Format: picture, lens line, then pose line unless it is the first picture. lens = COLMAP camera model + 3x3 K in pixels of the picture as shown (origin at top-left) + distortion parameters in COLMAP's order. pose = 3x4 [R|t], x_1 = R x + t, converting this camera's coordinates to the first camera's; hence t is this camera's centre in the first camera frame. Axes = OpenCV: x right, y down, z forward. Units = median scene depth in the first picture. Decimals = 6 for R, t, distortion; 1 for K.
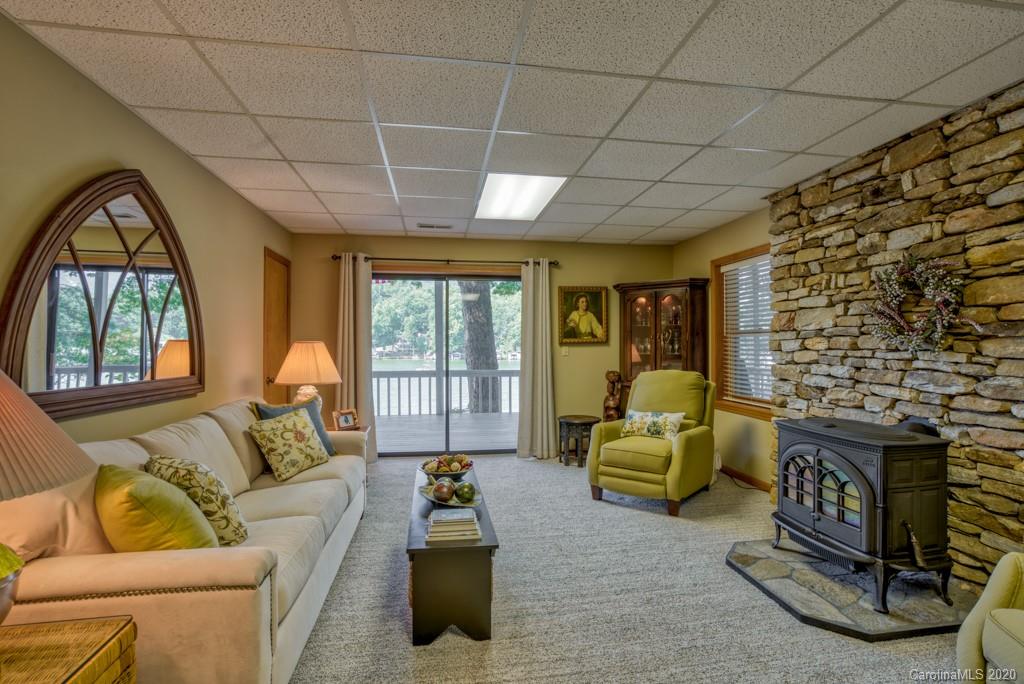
lens RADIAL K [[483.3, 0, 516.9], [0, 483.3, 341.7], [0, 0, 1]] dist [-0.034234, 0.012555]
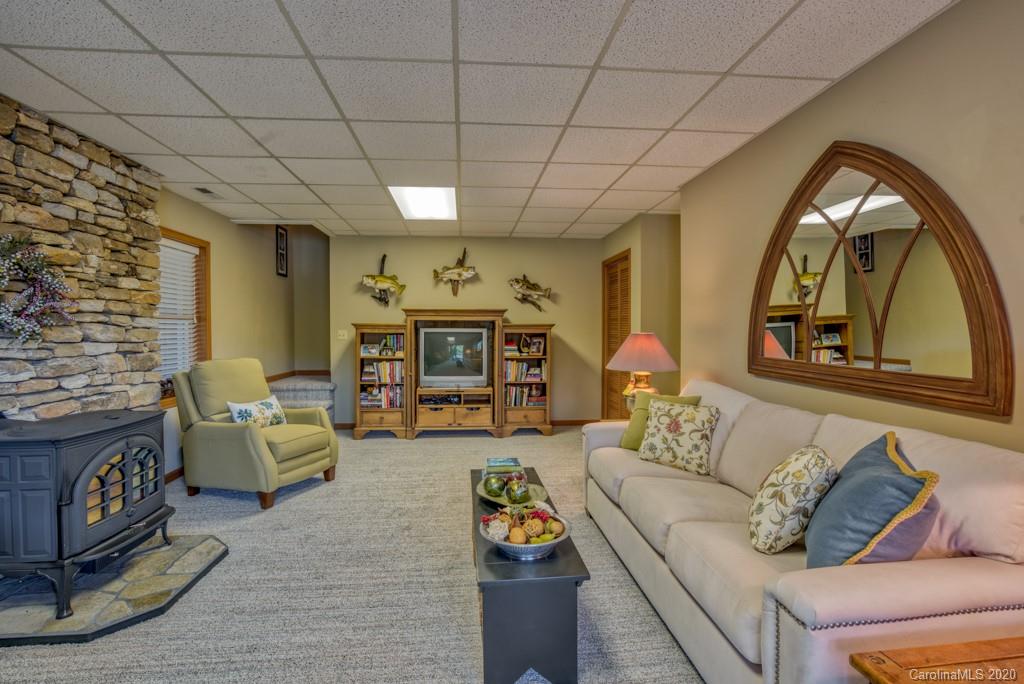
lens RADIAL K [[483.3, 0, 512.0], [0, 483.3, 338.1], [0, 0, 1]] dist [-0.034234, 0.012555]
pose [[-0.997017, 0.007483, 0.076823, -0.129101], [0.008095, 0.999938, 0.007654, 0.012764], [-0.076761, 0.008253, -0.997015, 1.182476]]
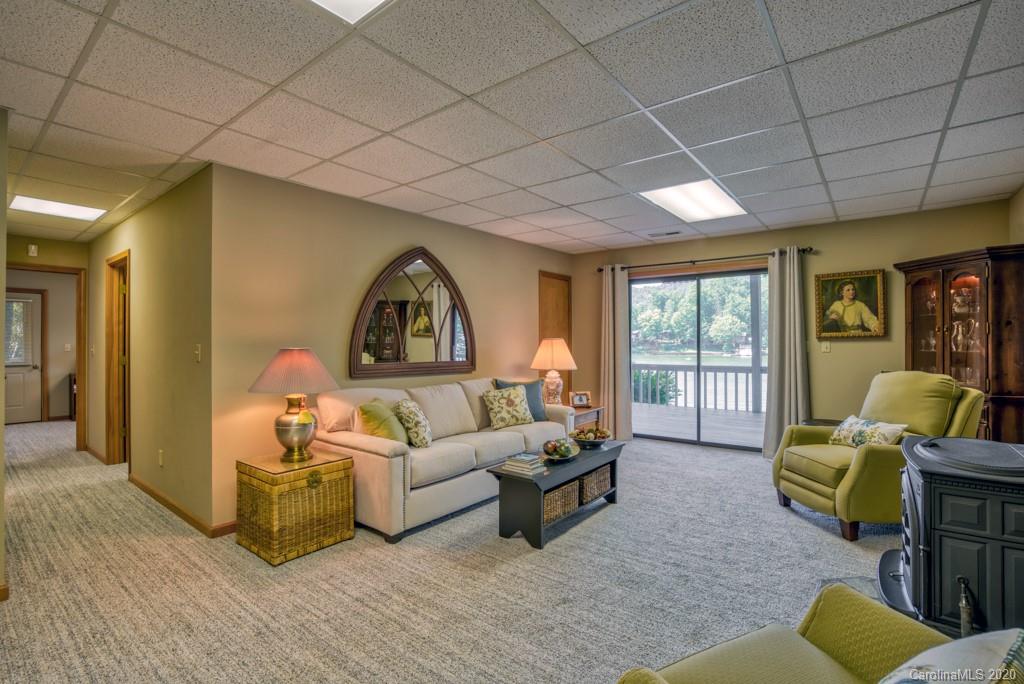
lens RADIAL K [[483.3, 0, 517.4], [0, 483.3, 338.6], [0, 0, 1]] dist [-0.034234, 0.012555]
pose [[0.686269, -0.006090, -0.727322, 0.476372], [0.008945, 0.999960, 0.000067, -0.001363], [0.727293, -0.006552, 0.686296, -0.010990]]
